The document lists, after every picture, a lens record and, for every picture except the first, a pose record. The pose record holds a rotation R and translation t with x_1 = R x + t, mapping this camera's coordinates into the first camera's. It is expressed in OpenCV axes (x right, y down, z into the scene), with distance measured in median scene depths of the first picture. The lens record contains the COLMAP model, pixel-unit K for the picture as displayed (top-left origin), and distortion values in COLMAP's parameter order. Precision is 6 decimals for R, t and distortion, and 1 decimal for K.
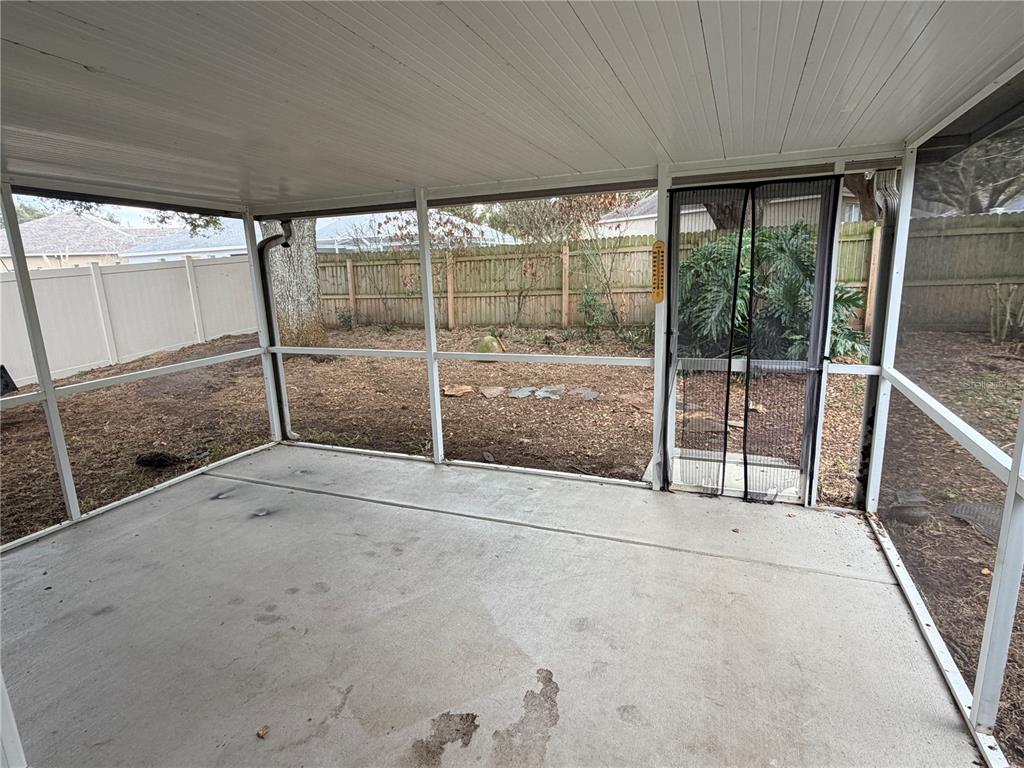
lens RADIAL K [[548.4, 0, 514.0], [0, 548.4, 392.5], [0, 0, 1]] dist [-0.004224, -0.000149]
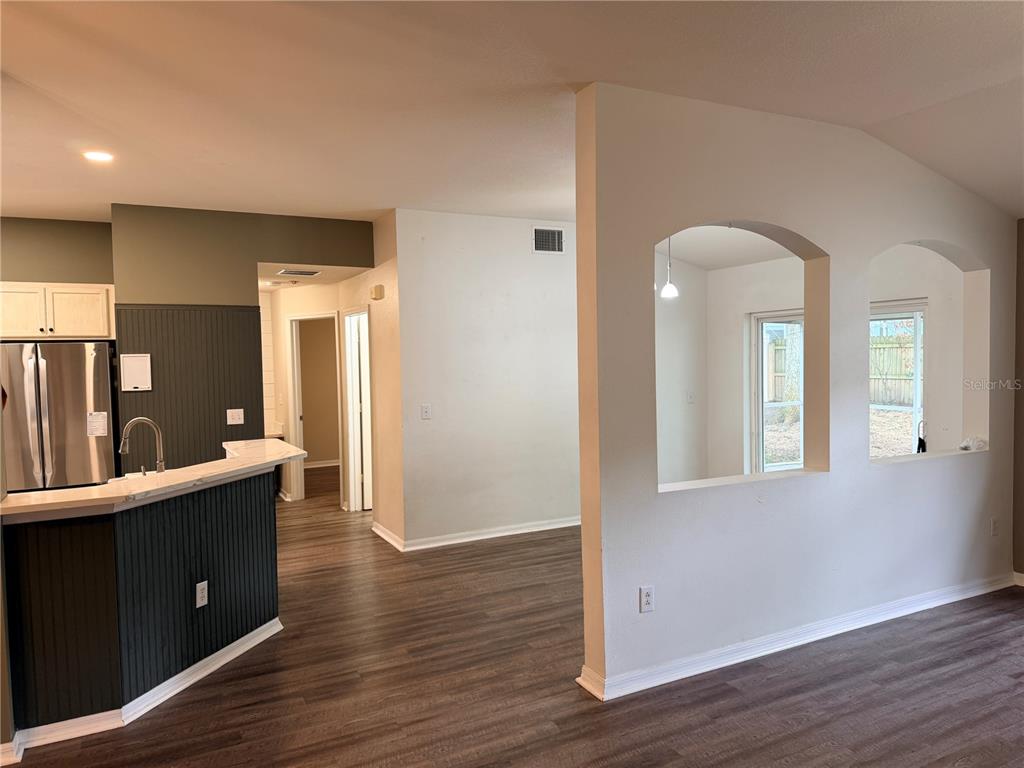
lens RADIAL K [[717.6, 0, 519.3], [0, 717.6, 390.0], [0, 0, 1]] dist [0.040677, -0.046858]
pose [[0.771264, 0.051604, -0.634420, 0.245185], [-0.152421, 0.982683, -0.105367, 0.238042], [0.617997, 0.177965, 0.765773, -1.147464]]
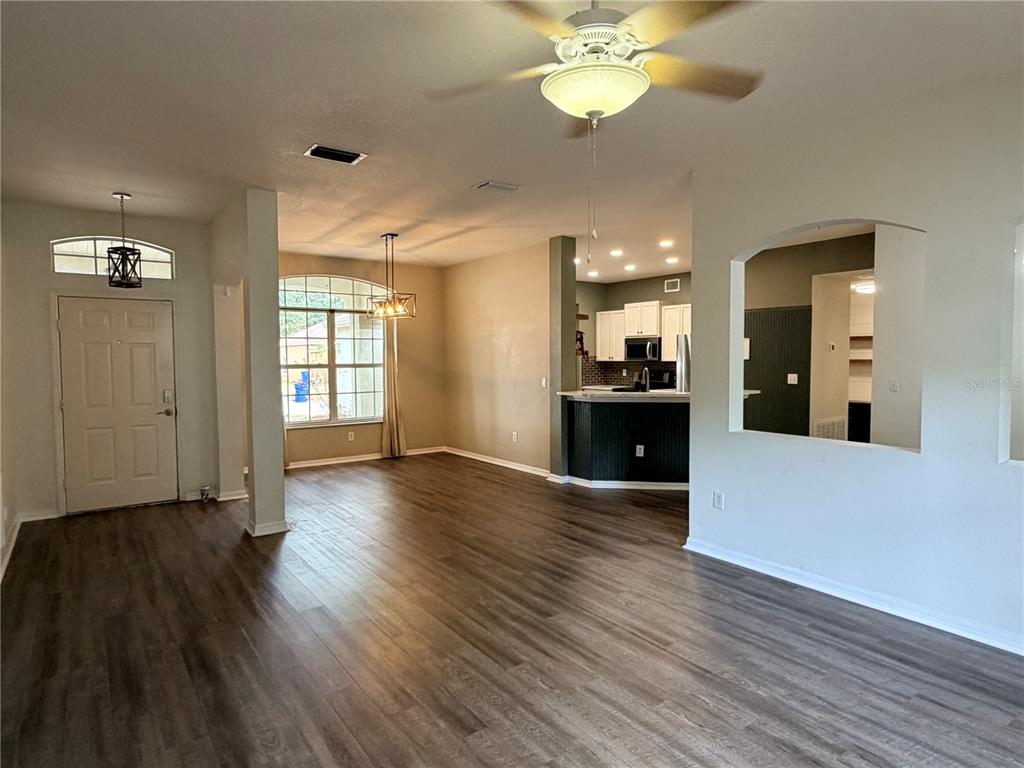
lens RADIAL K [[597.3, 0, 507.3], [0, 597.3, 388.2], [0, 0, 1]] dist [0.000110, -0.001279]
pose [[-0.531676, 0.085074, -0.842664, 0.733799], [-0.166913, 0.964905, 0.202729, 0.080852], [0.830338, 0.248438, -0.498817, -0.433242]]
